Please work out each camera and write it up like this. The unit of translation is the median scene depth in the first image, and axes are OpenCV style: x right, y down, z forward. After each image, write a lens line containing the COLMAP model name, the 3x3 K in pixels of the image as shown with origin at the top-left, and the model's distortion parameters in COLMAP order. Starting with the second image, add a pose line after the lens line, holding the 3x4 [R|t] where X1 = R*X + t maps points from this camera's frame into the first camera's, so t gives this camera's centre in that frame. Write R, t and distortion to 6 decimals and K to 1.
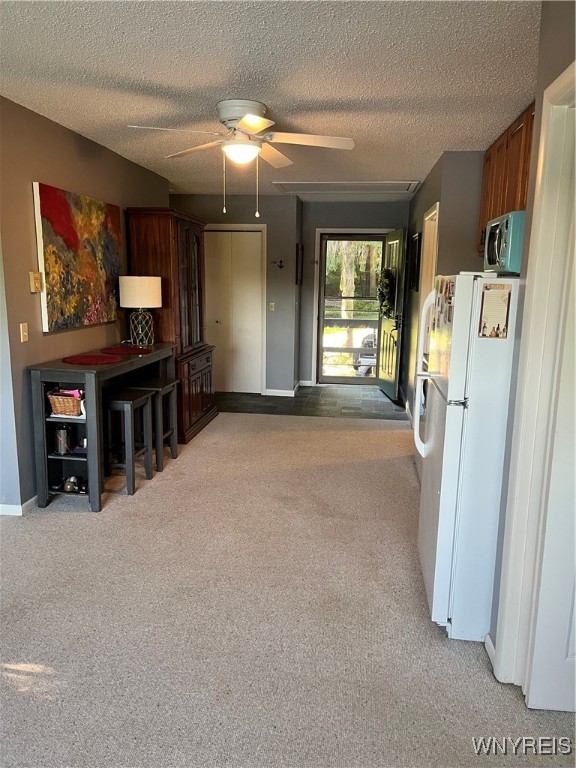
lens RADIAL K [[579.9, 0, 288.4], [0, 579.9, 384.1], [0, 0, 1]] dist [0.034548, -0.041813]
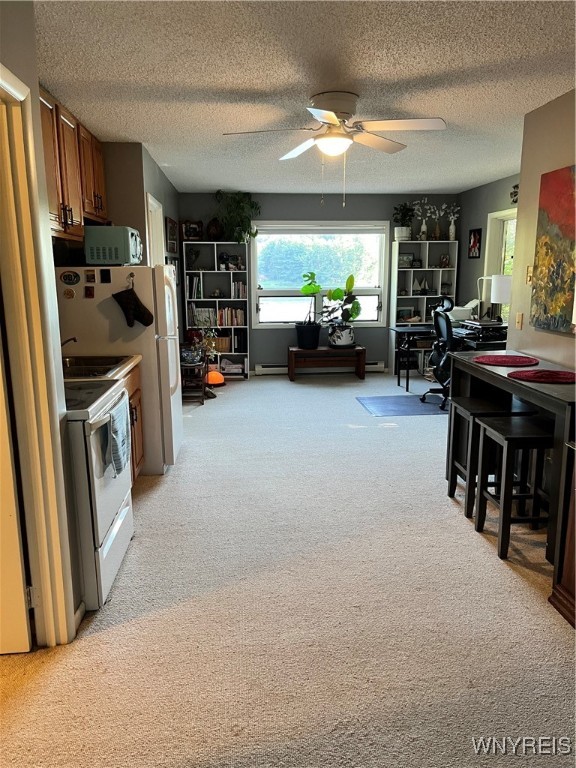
lens RADIAL K [[579.9, 0, 288.1], [0, 579.9, 385.4], [0, 0, 1]] dist [0.034548, -0.041813]
pose [[-0.976709, 0.030168, -0.212437, 0.193010], [-0.050192, 0.930476, 0.362899, -0.320951], [0.208616, 0.365110, -0.907290, 1.774735]]
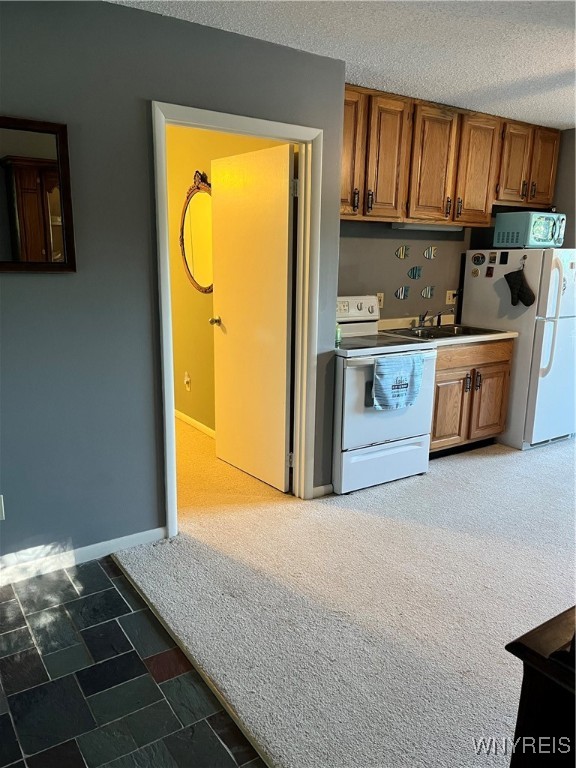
lens RADIAL K [[579.9, 0, 282.9], [0, 579.9, 385.5], [0, 0, 1]] dist [0.034548, -0.041813]
pose [[-0.657817, -0.193652, 0.727857, -0.302690], [0.112733, 0.930180, 0.349367, -0.326753], [-0.744693, 0.311873, -0.590057, 1.779102]]
